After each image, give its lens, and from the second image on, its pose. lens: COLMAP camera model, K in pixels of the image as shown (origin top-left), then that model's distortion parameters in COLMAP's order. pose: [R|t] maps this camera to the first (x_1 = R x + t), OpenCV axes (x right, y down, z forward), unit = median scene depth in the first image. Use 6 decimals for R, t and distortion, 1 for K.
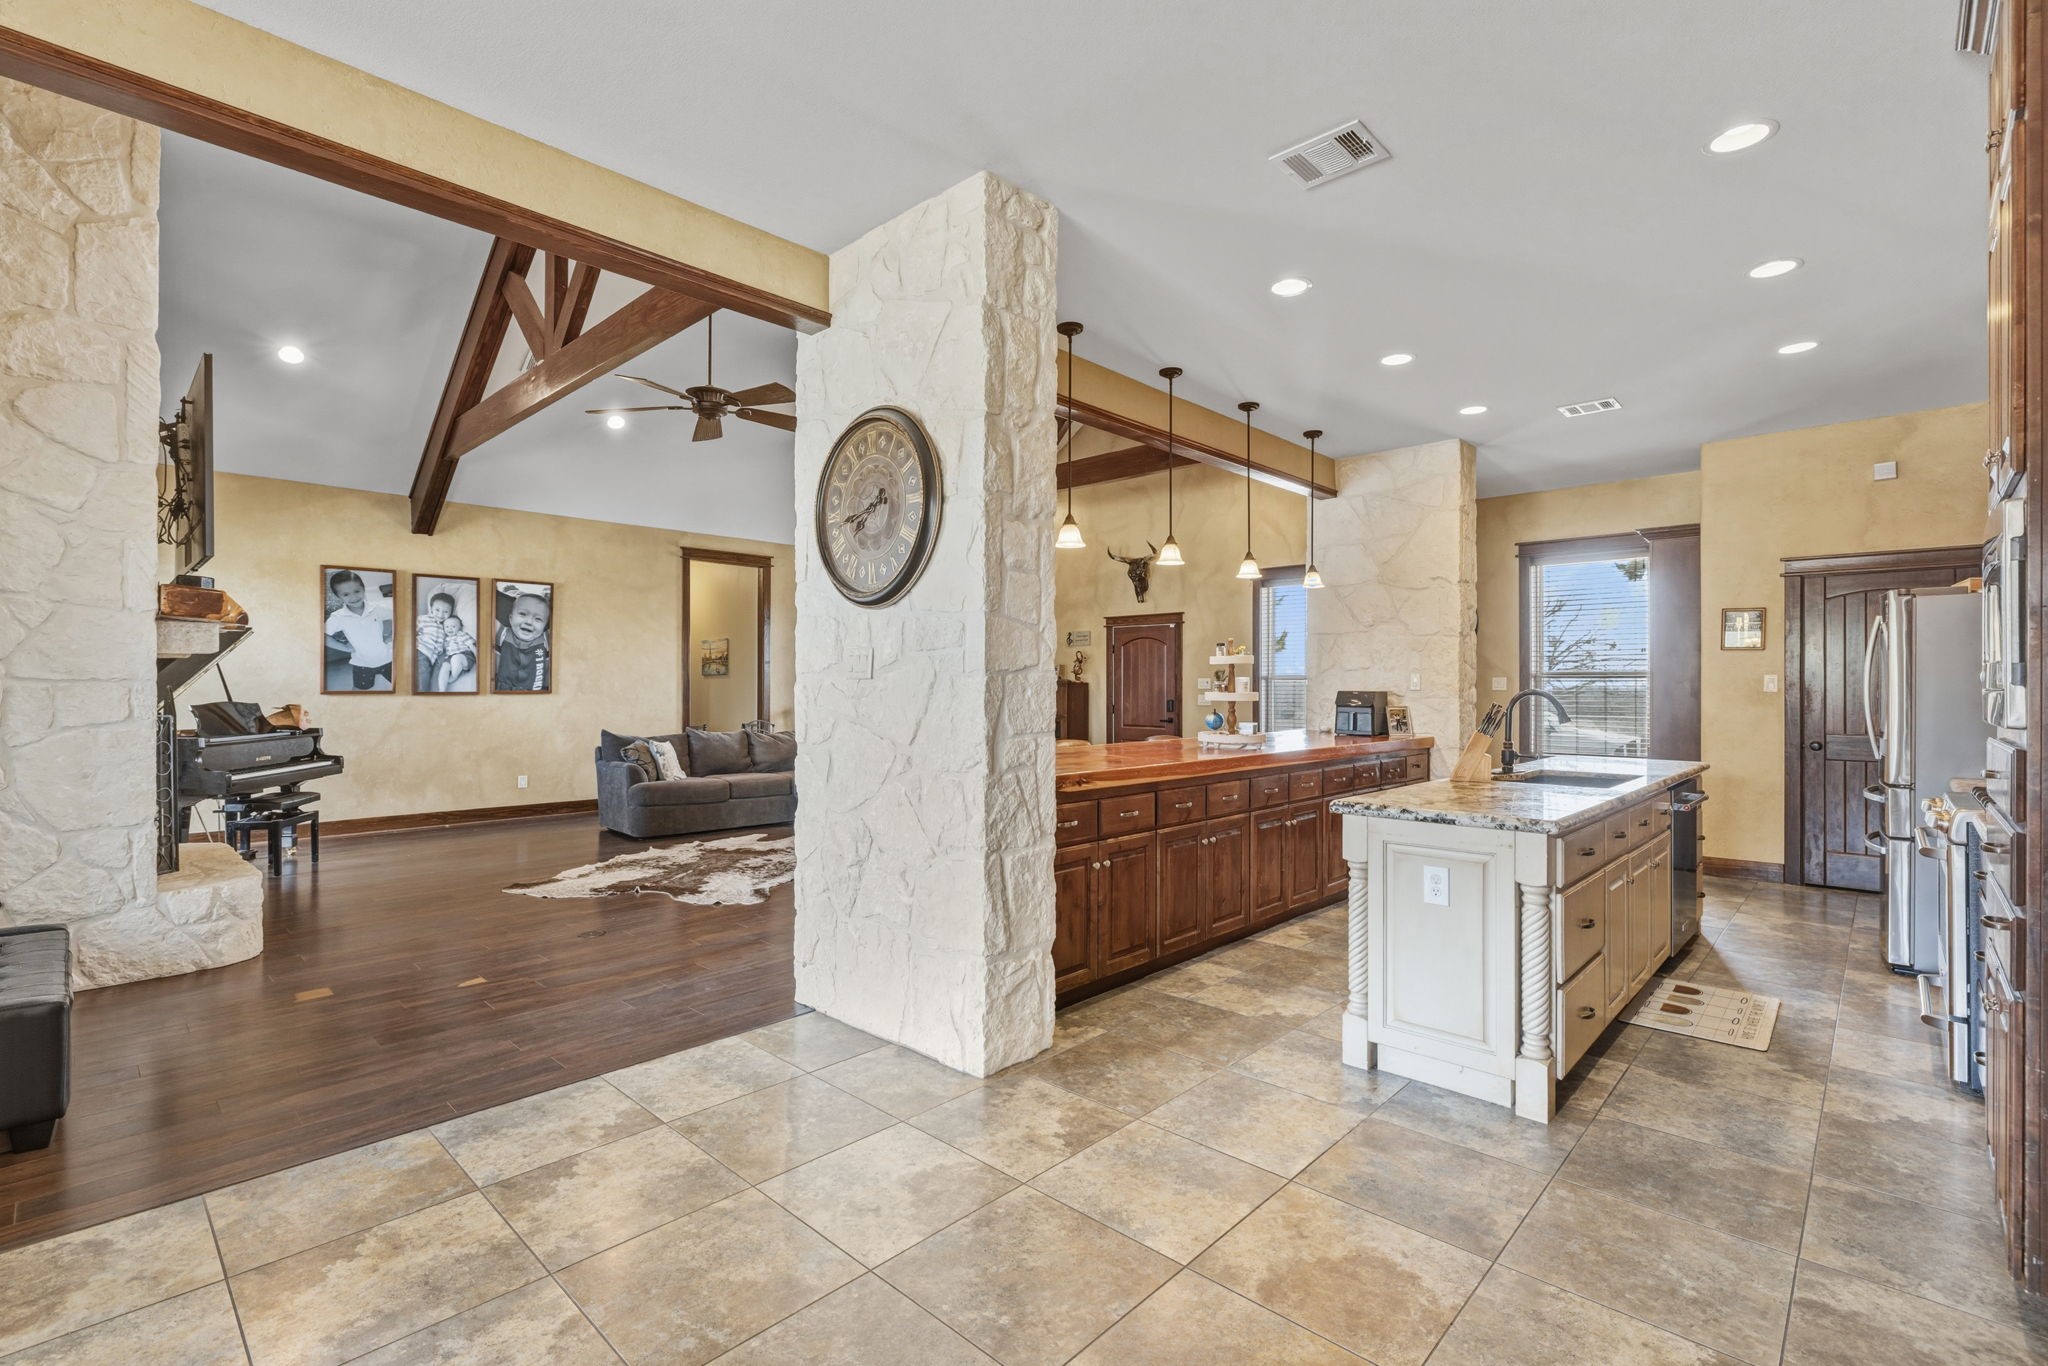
lens RADIAL K [[922.6, 0, 1013.7], [0, 922.6, 676.9], [0, 0, 1]] dist [0.000510, -0.000033]
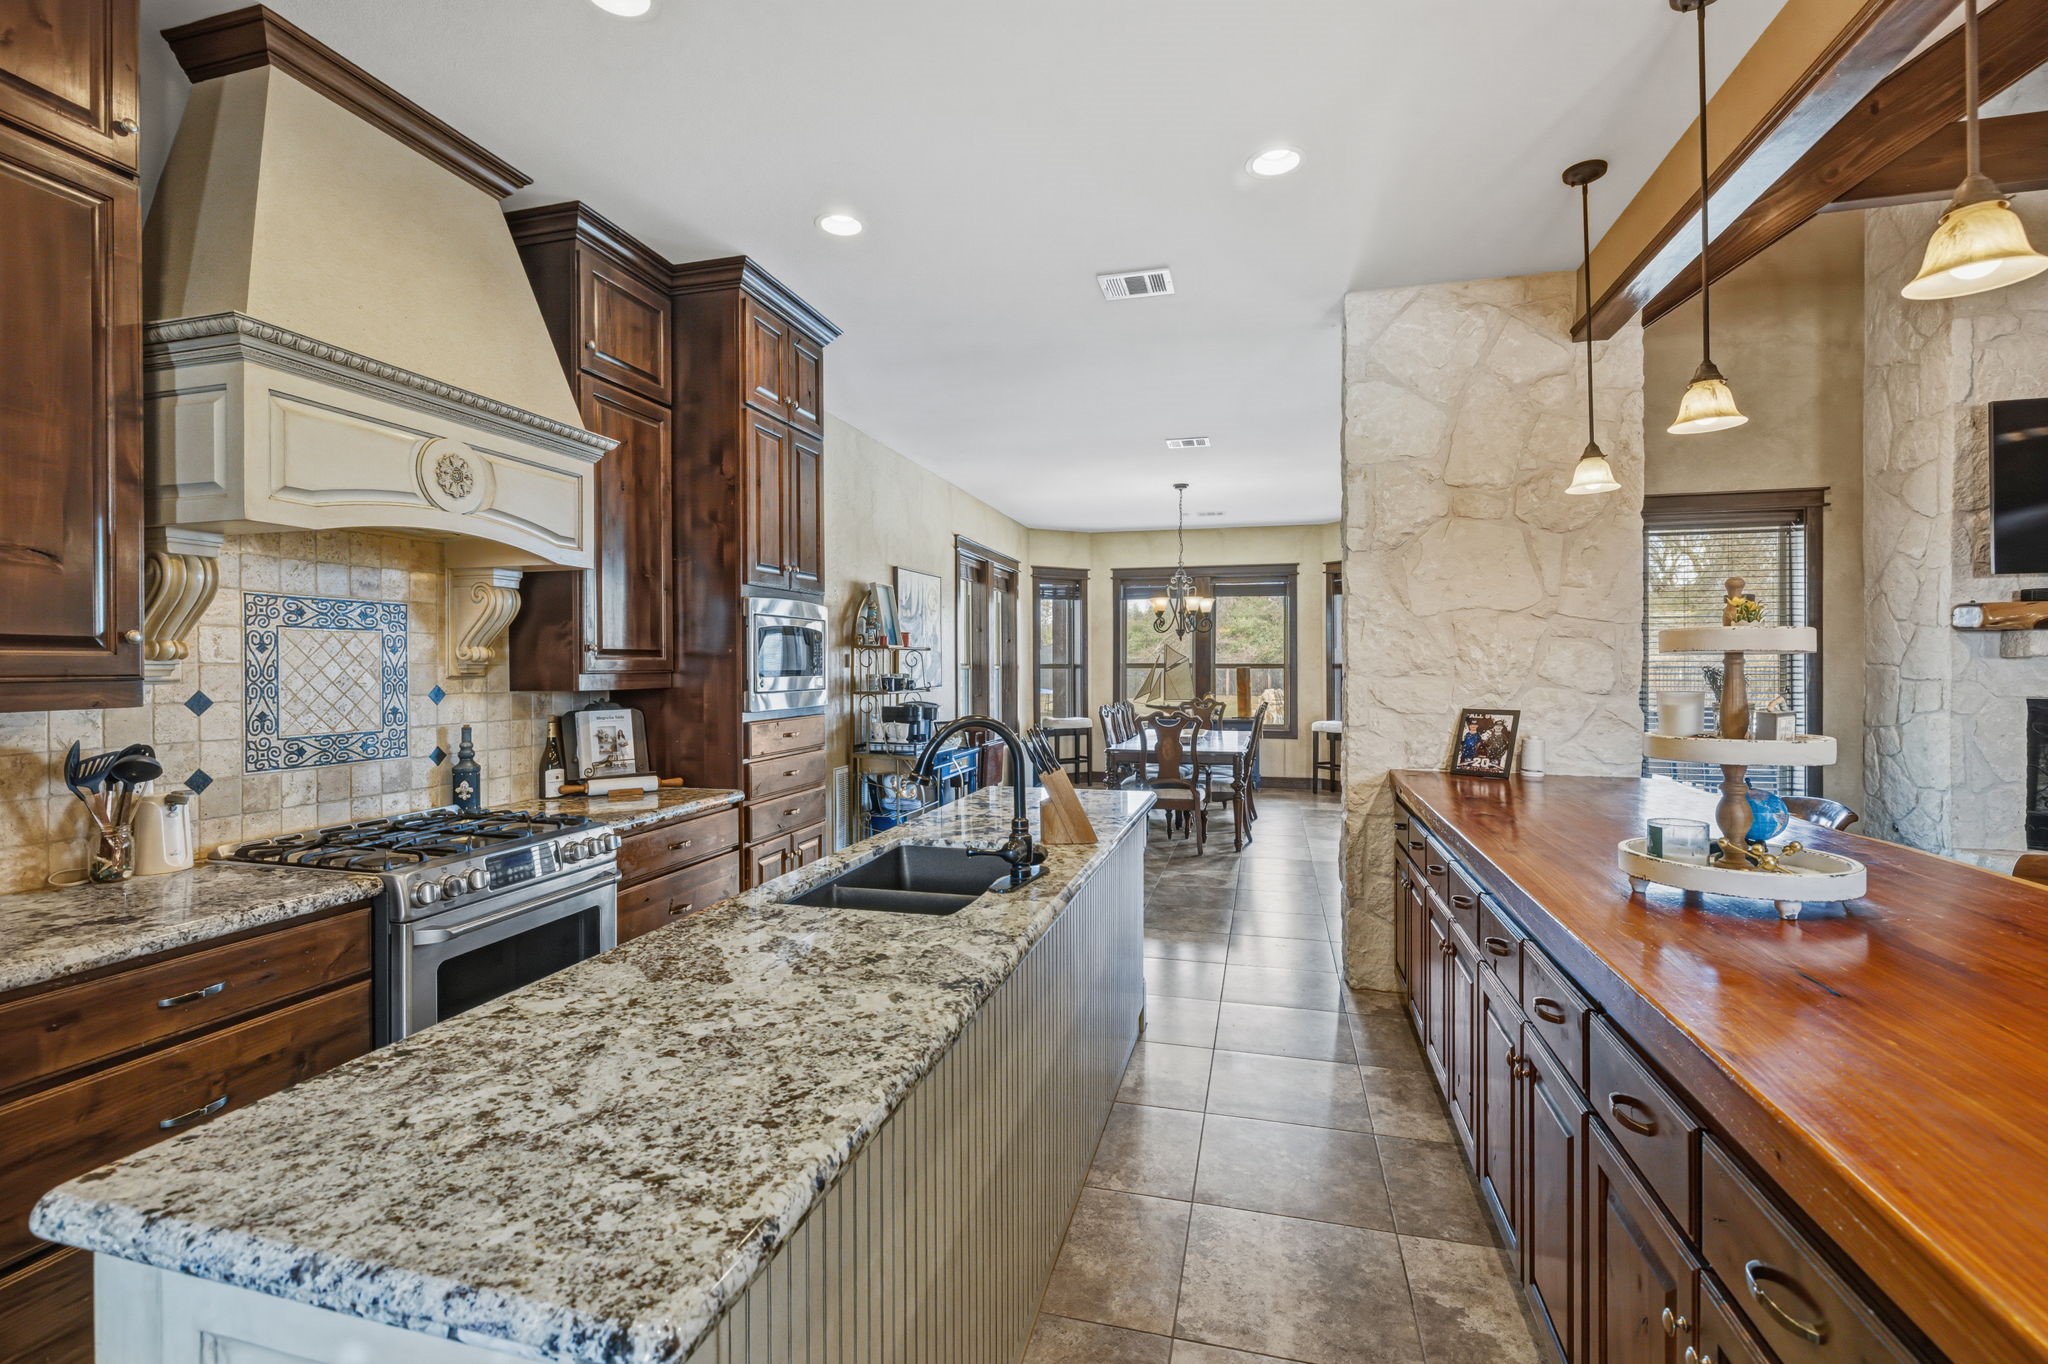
lens RADIAL K [[922.6, 0, 1013.7], [0, 922.6, 675.9], [0, 0, 1]] dist [0.000510, -0.000033]
pose [[-0.880027, 0.004169, -0.474905, 0.379196], [0.003374, 0.999991, 0.002525, -0.004408], [0.474912, 0.000619, -0.880033, 0.702494]]
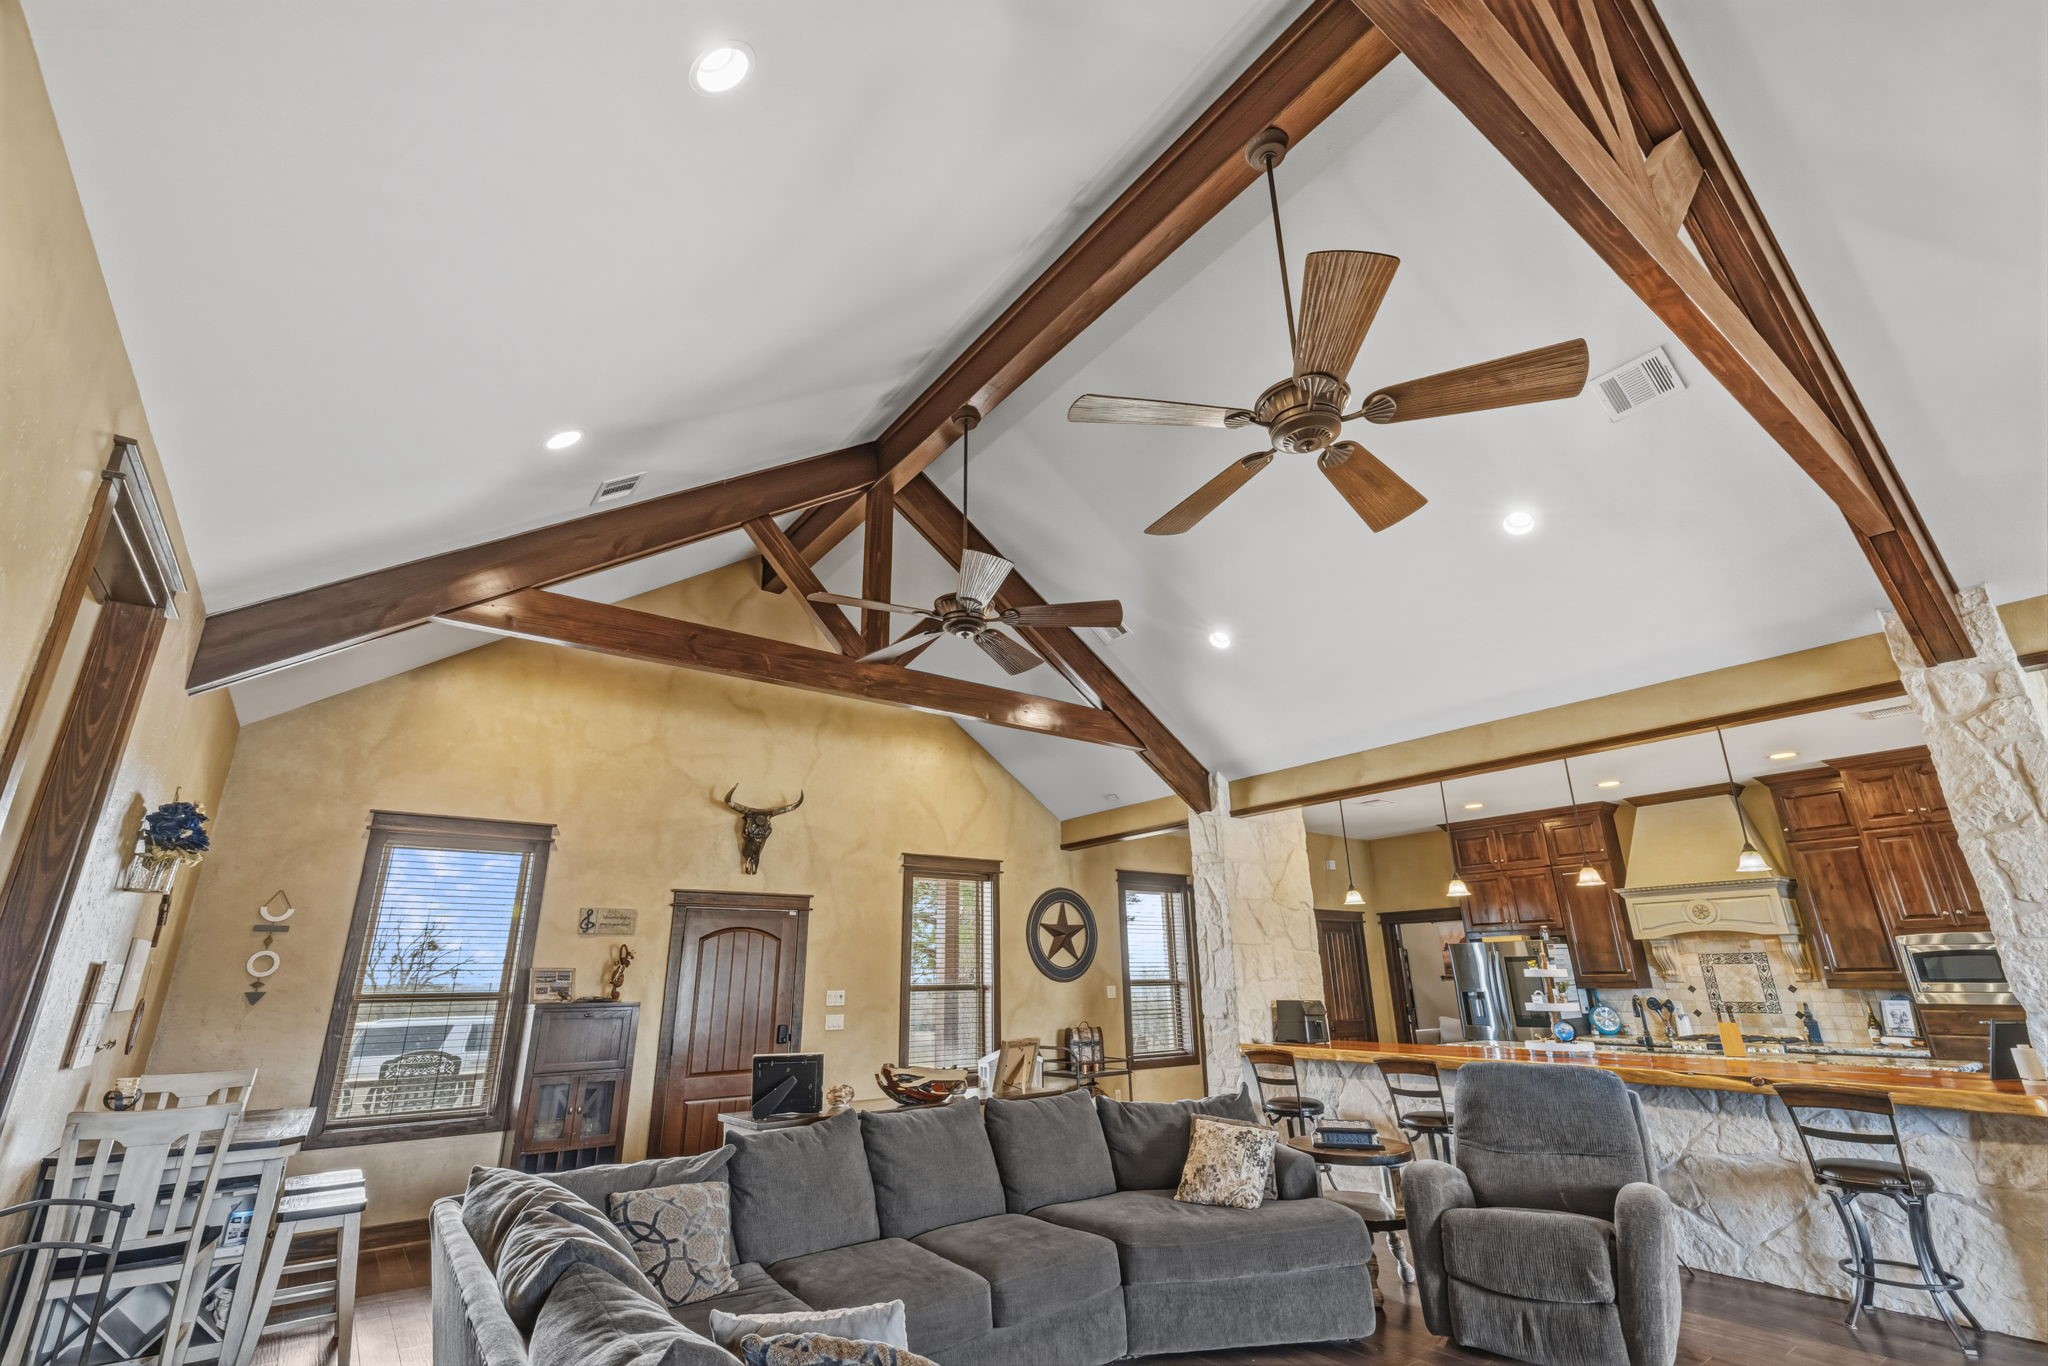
lens RADIAL K [[889.5, 0, 1016.6], [0, 889.5, 683.3], [0, 0, 1]] dist [0.007315, -0.000120]
pose [[0.171809, 0.309407, 0.935280, -0.602408], [0.004816, 0.949122, -0.314870, -0.008466], [-0.985119, 0.058601, 0.161578, 0.860459]]
